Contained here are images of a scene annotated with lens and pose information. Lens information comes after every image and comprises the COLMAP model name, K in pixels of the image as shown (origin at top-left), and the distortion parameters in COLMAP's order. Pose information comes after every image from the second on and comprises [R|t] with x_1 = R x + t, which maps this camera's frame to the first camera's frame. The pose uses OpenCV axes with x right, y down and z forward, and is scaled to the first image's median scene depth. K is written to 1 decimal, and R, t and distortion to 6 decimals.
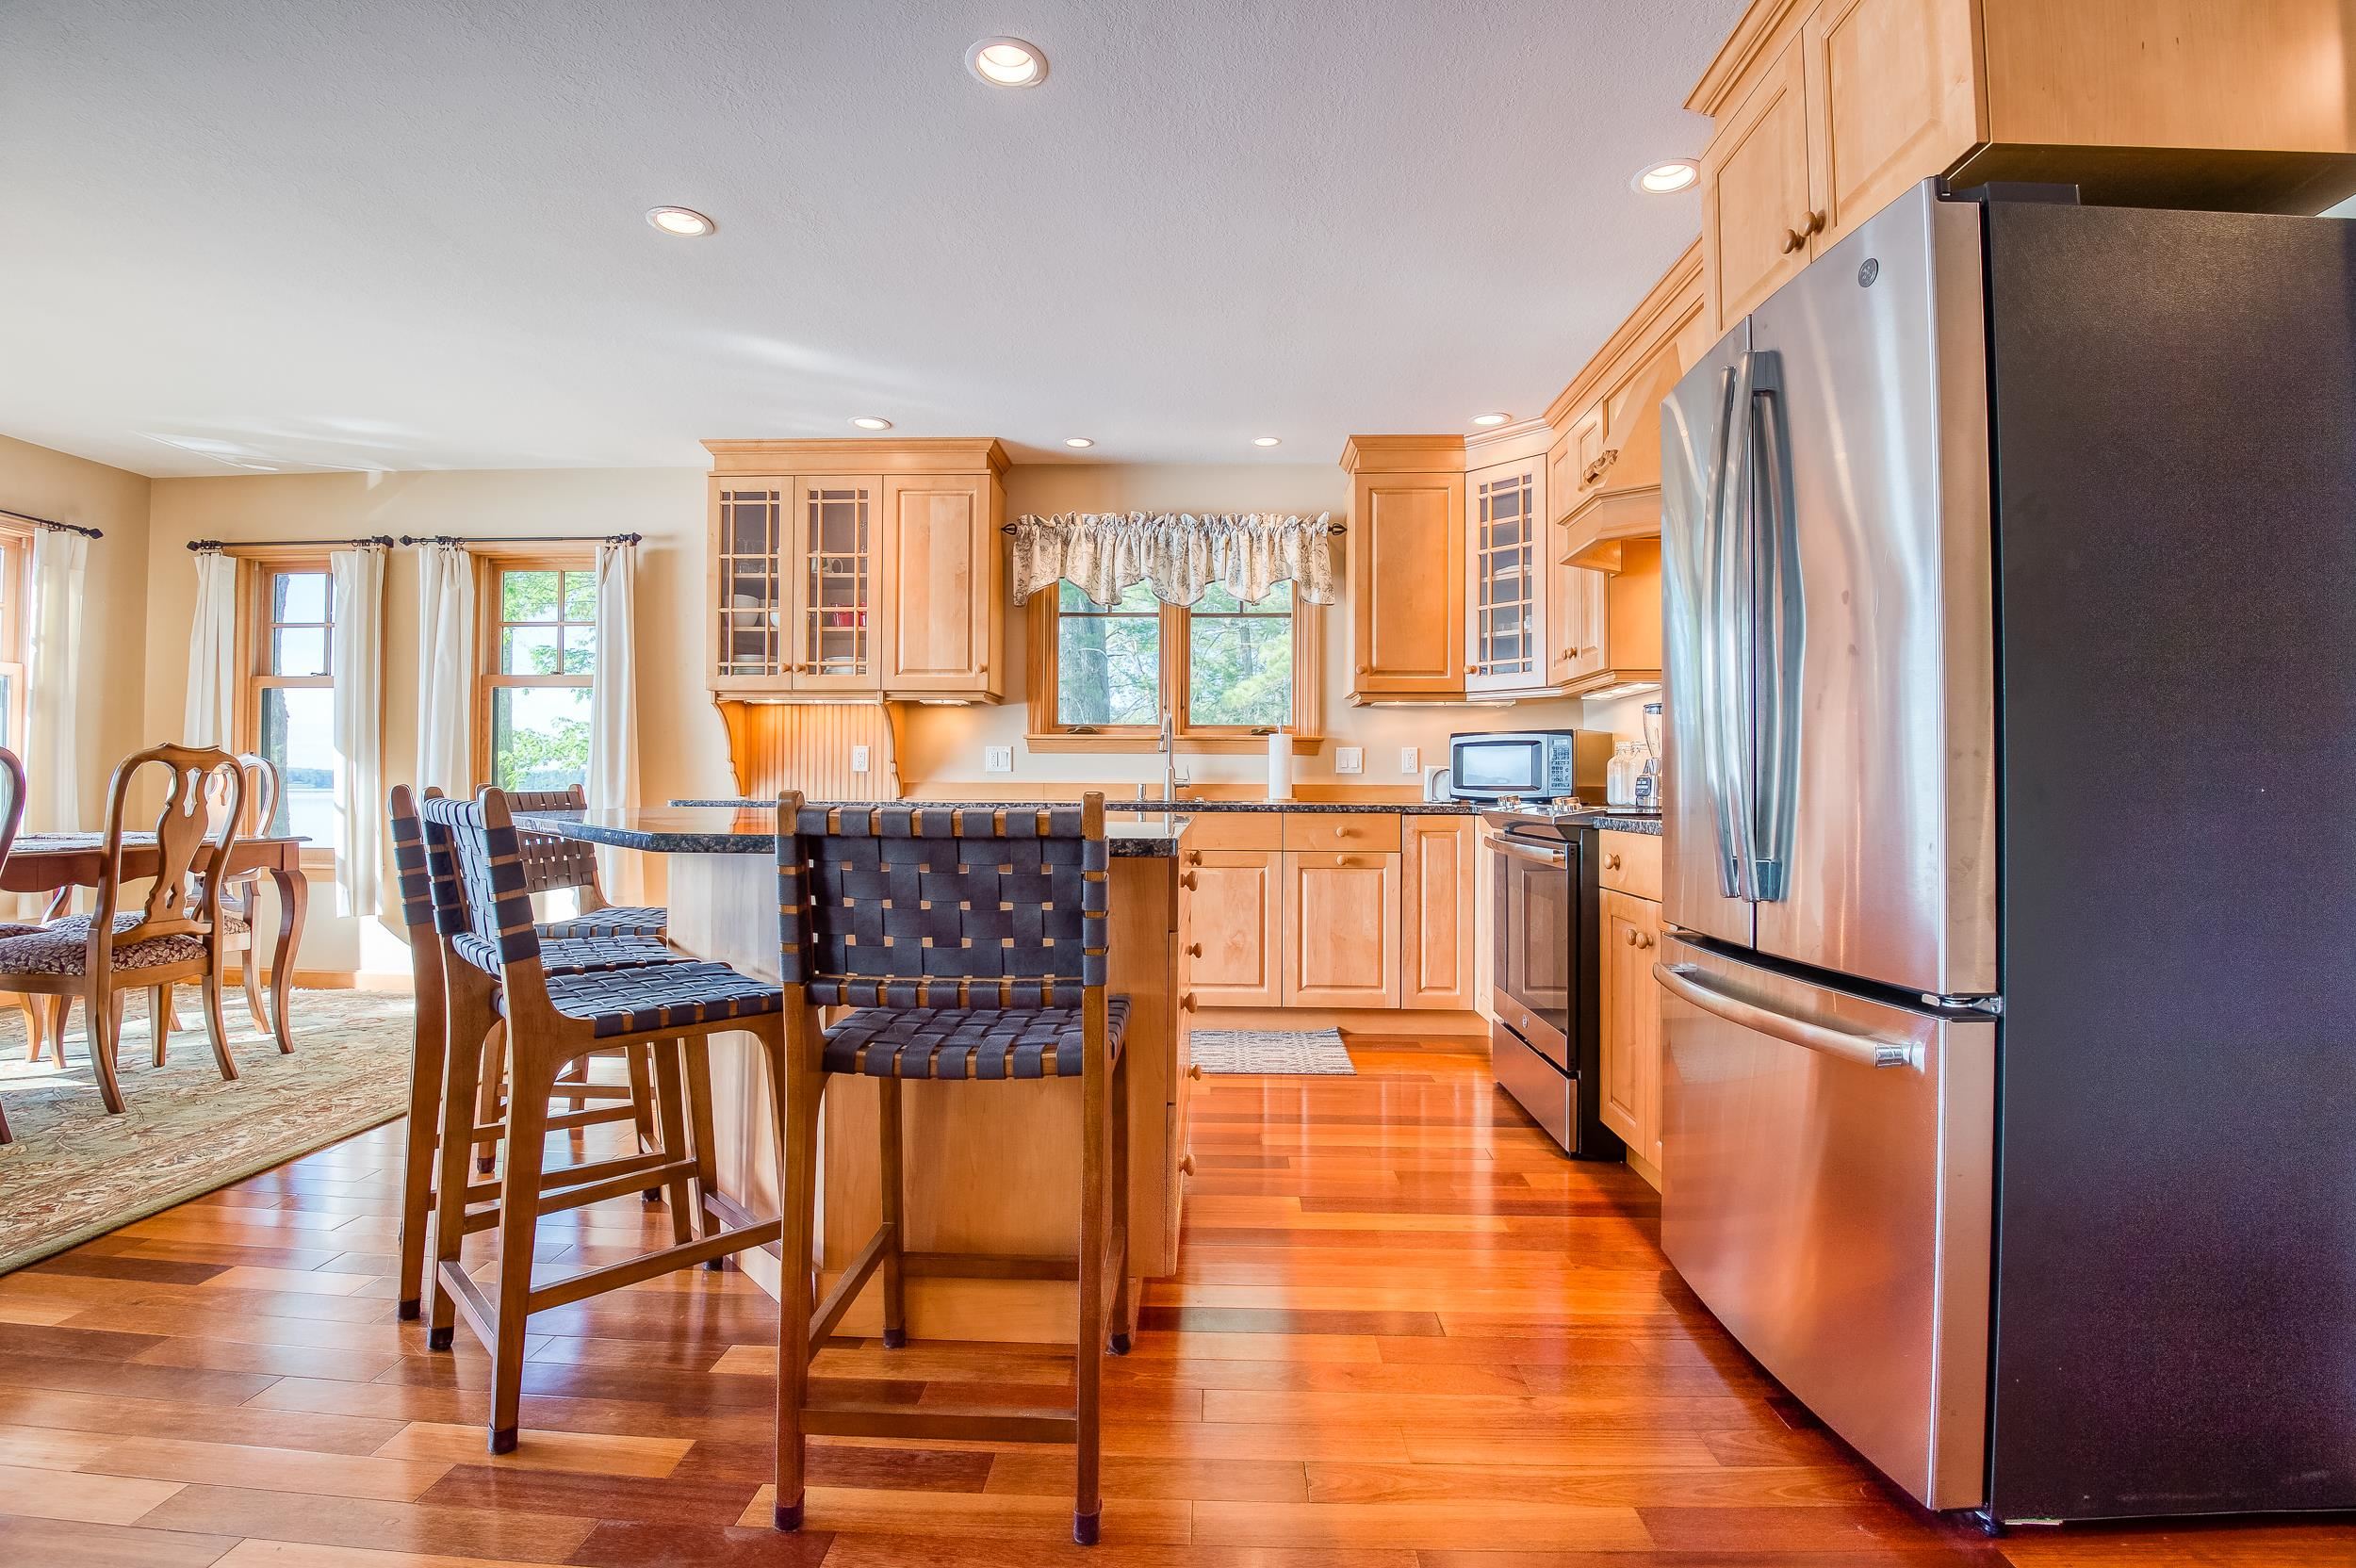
lens RADIAL K [[1100.5, 0, 1190.5], [0, 1100.5, 780.1], [0, 0, 1]] dist [0.002091, -0.028211]
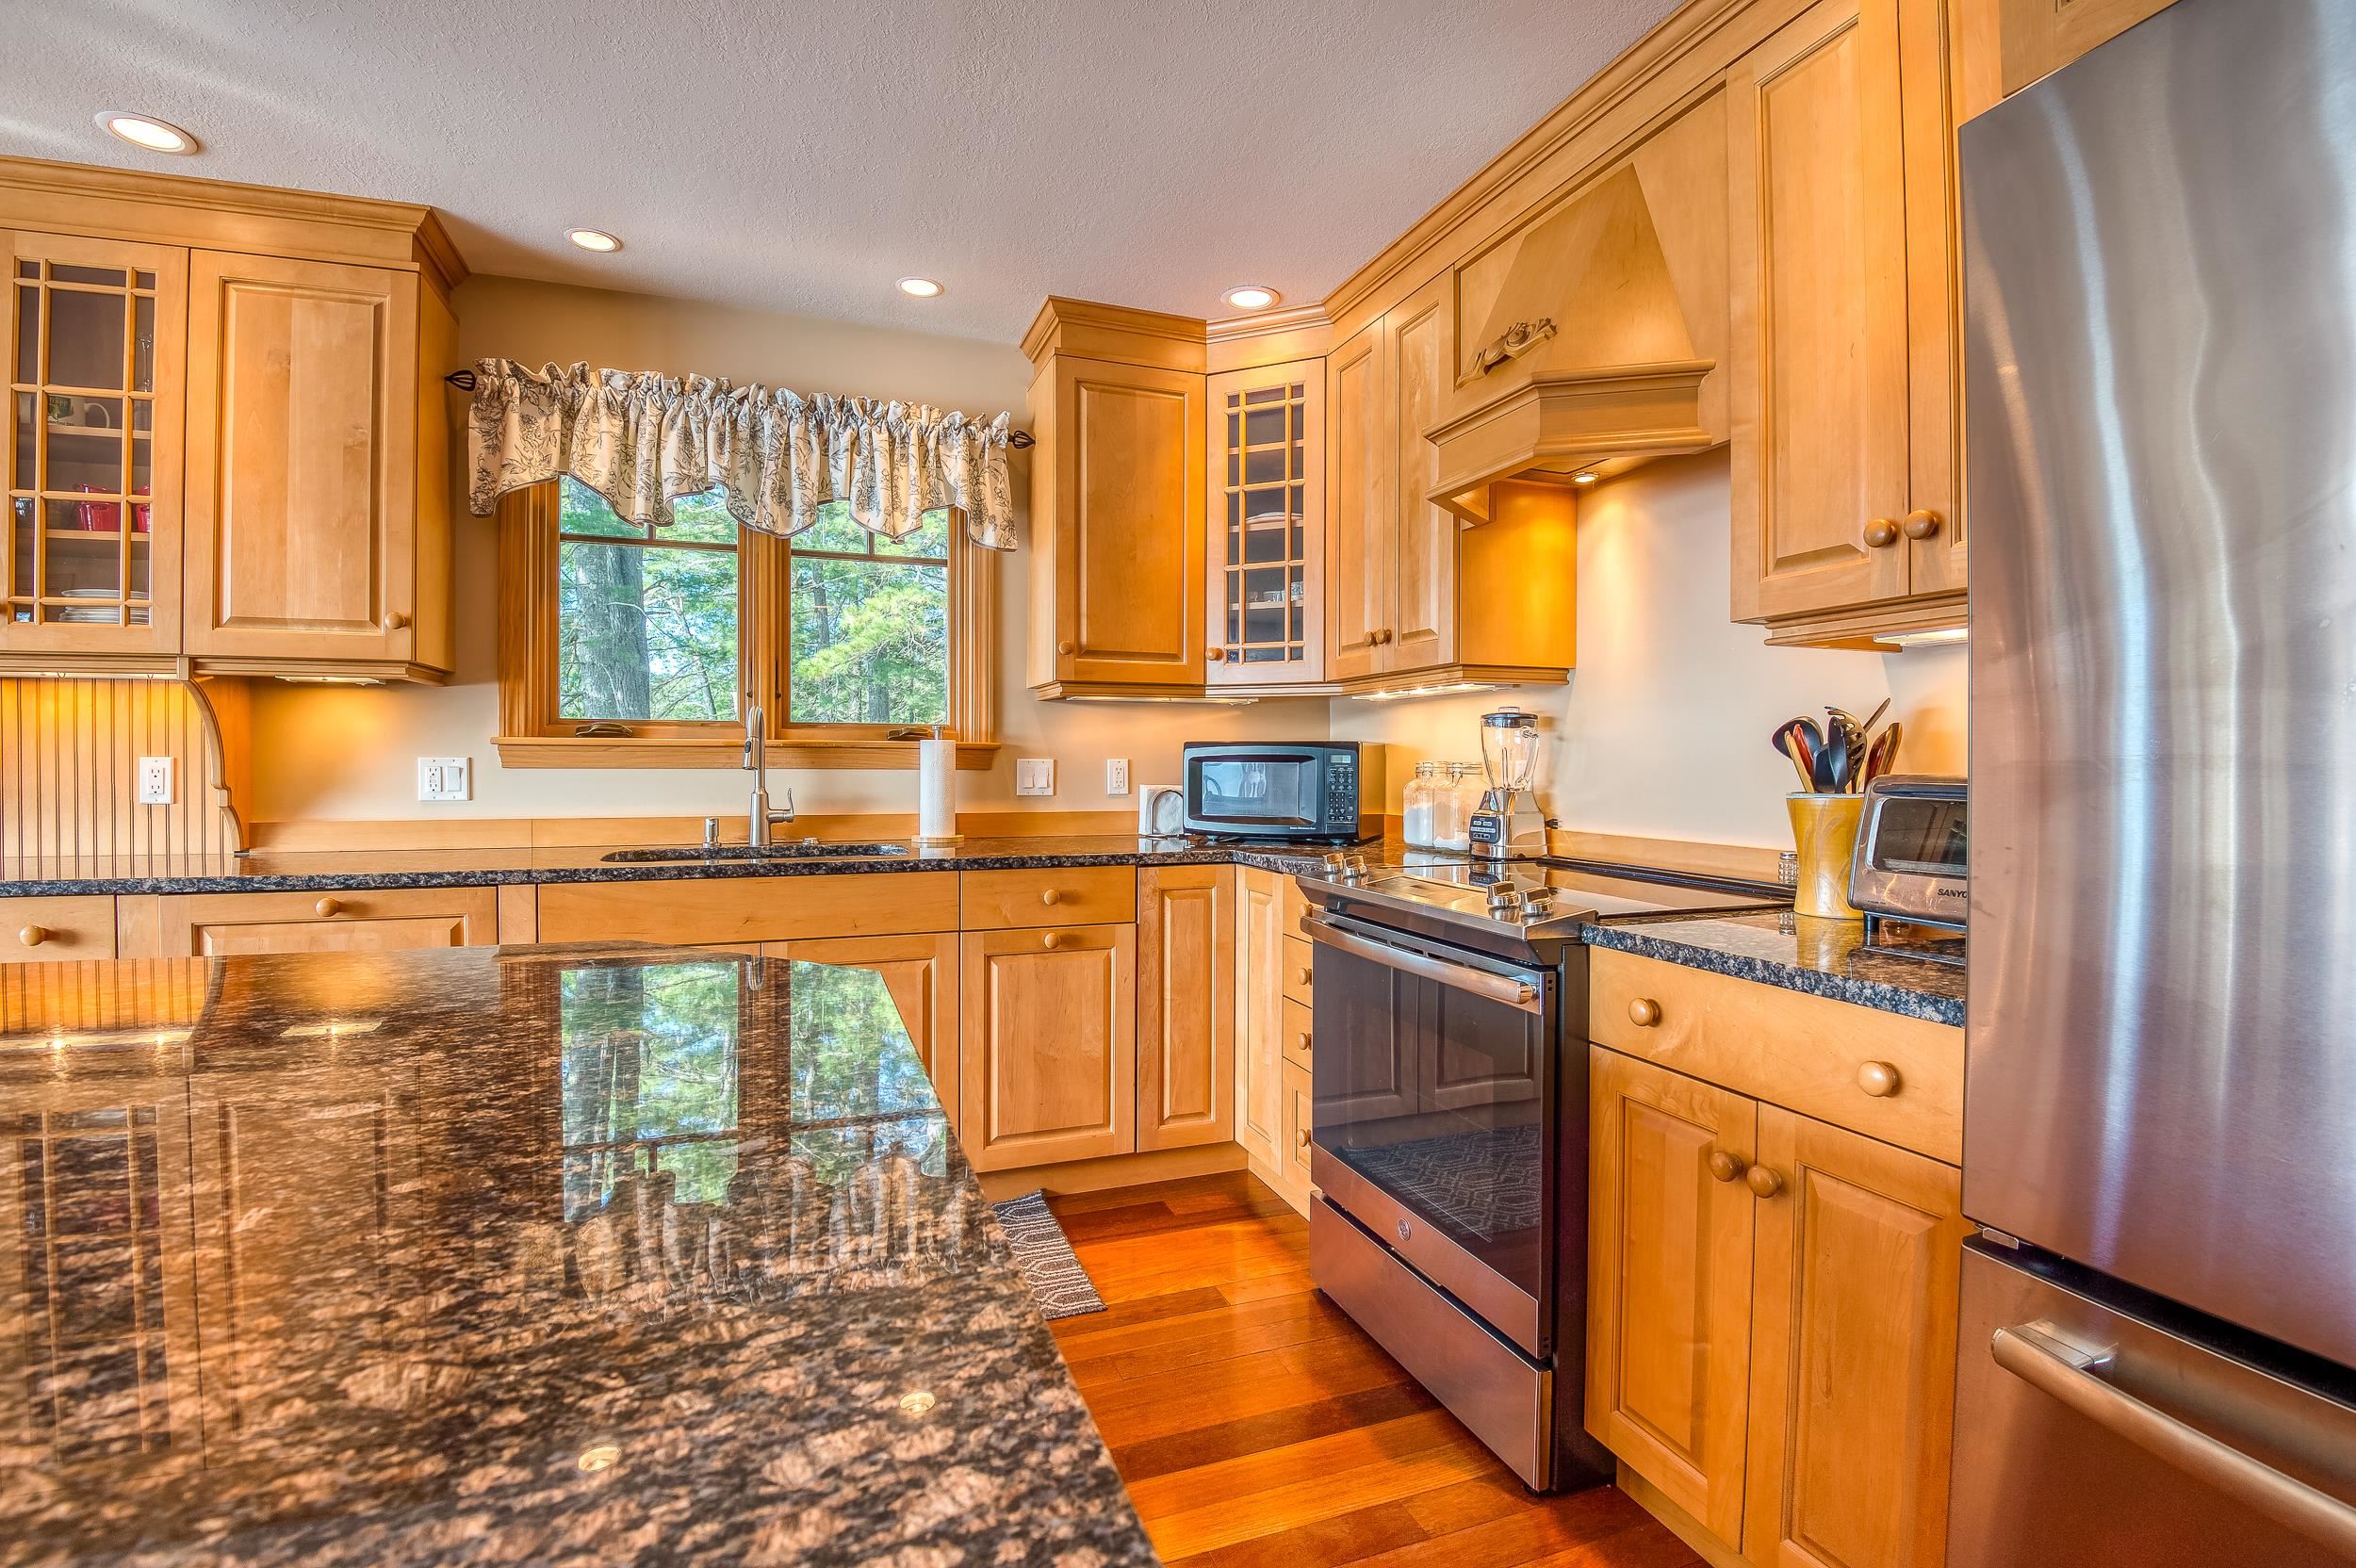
lens RADIAL K [[1100.5, 0, 1190.5], [0, 1100.5, 780.1], [0, 0, 1]] dist [0.002091, -0.028211]
pose [[0.926121, -0.007044, 0.377162, -0.028952], [-0.002241, 0.999705, 0.024176, -0.035219], [-0.377221, -0.023235, 0.925832, 0.336996]]
